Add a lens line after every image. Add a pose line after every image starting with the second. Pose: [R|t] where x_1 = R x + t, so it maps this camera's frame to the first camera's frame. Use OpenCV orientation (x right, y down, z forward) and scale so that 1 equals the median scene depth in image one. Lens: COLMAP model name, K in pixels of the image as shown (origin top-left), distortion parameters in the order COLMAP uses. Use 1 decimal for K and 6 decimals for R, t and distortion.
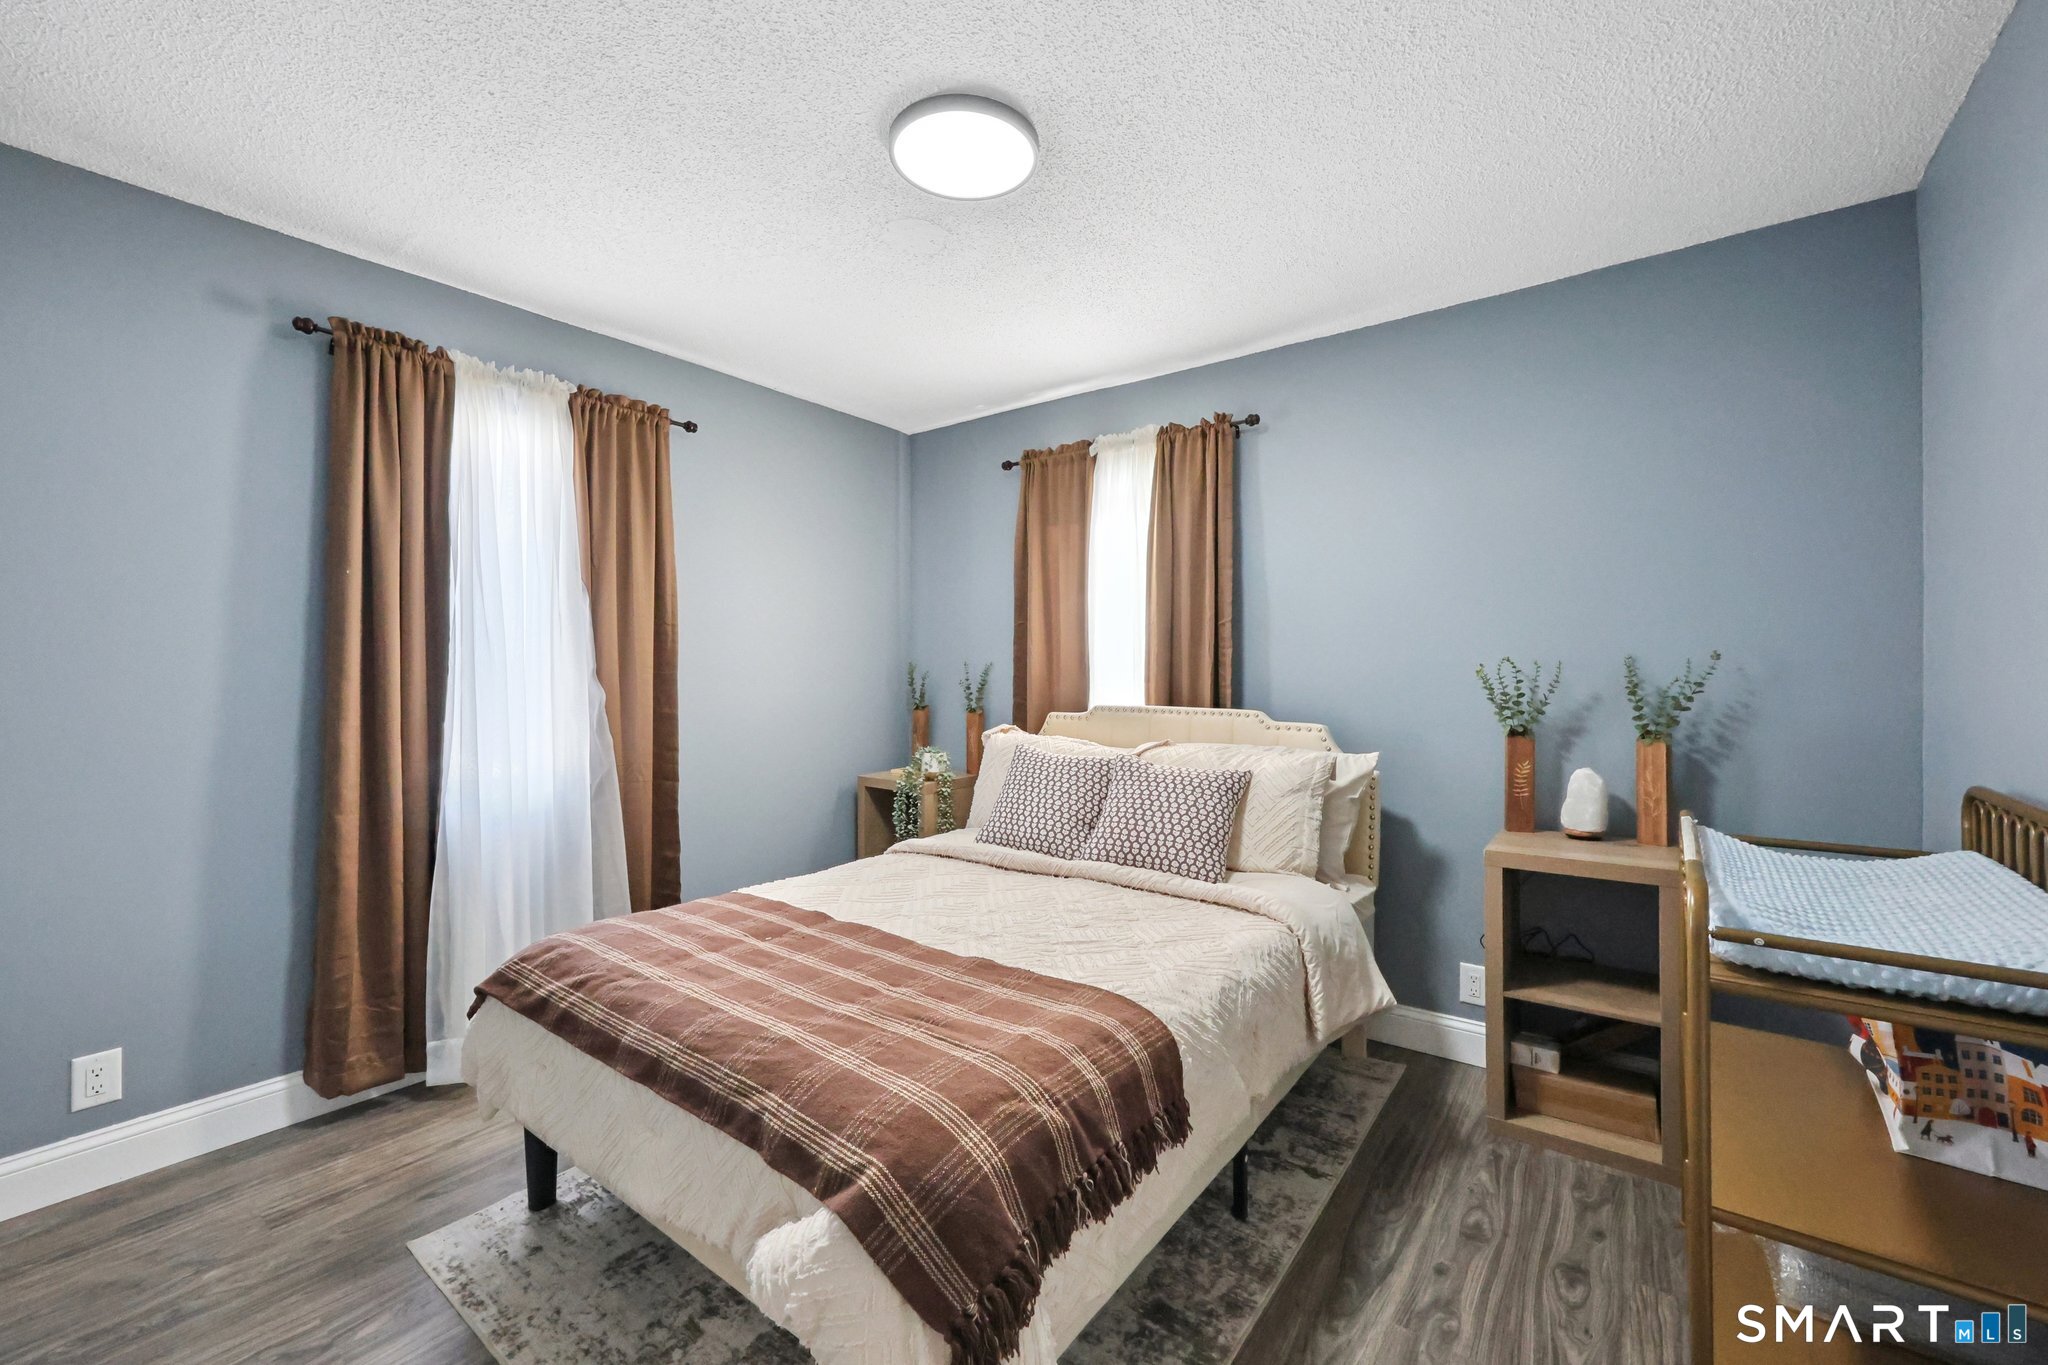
lens RADIAL K [[828.6, 0, 1030.7], [0, 828.6, 677.9], [0, 0, 1]] dist [0.000171, 0.001157]
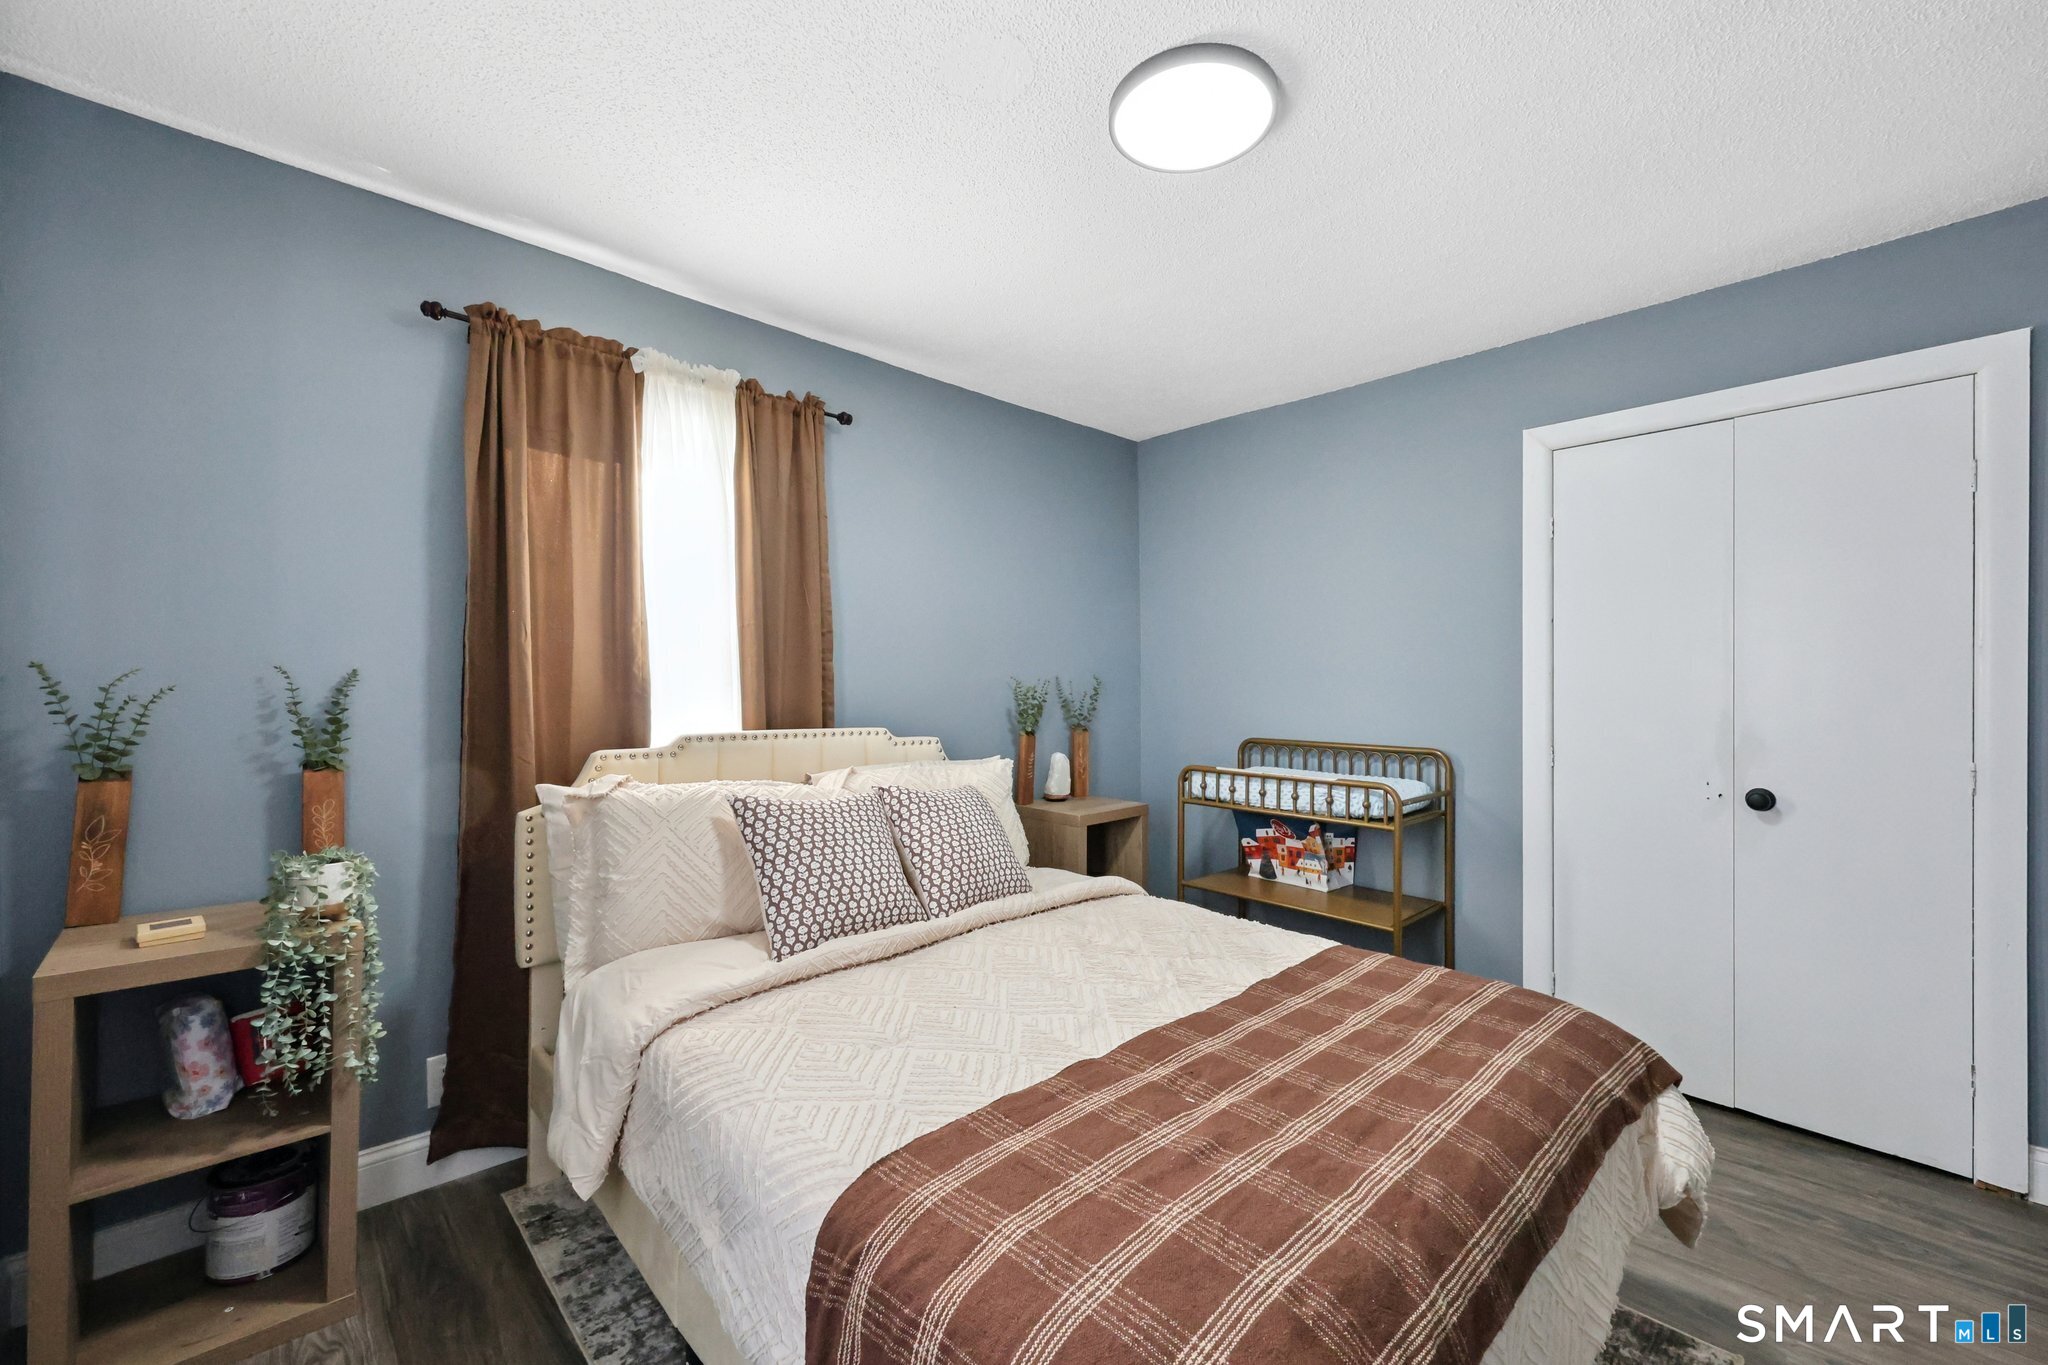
lens RADIAL K [[828.6, 0, 1030.7], [0, 828.6, 684.3], [0, 0, 1]] dist [0.000171, 0.001157]
pose [[0.156034, 0.004598, 0.987741, -0.594827], [0.003908, 0.999978, -0.005272, -0.005324], [-0.987744, 0.004683, 0.156013, 0.619390]]
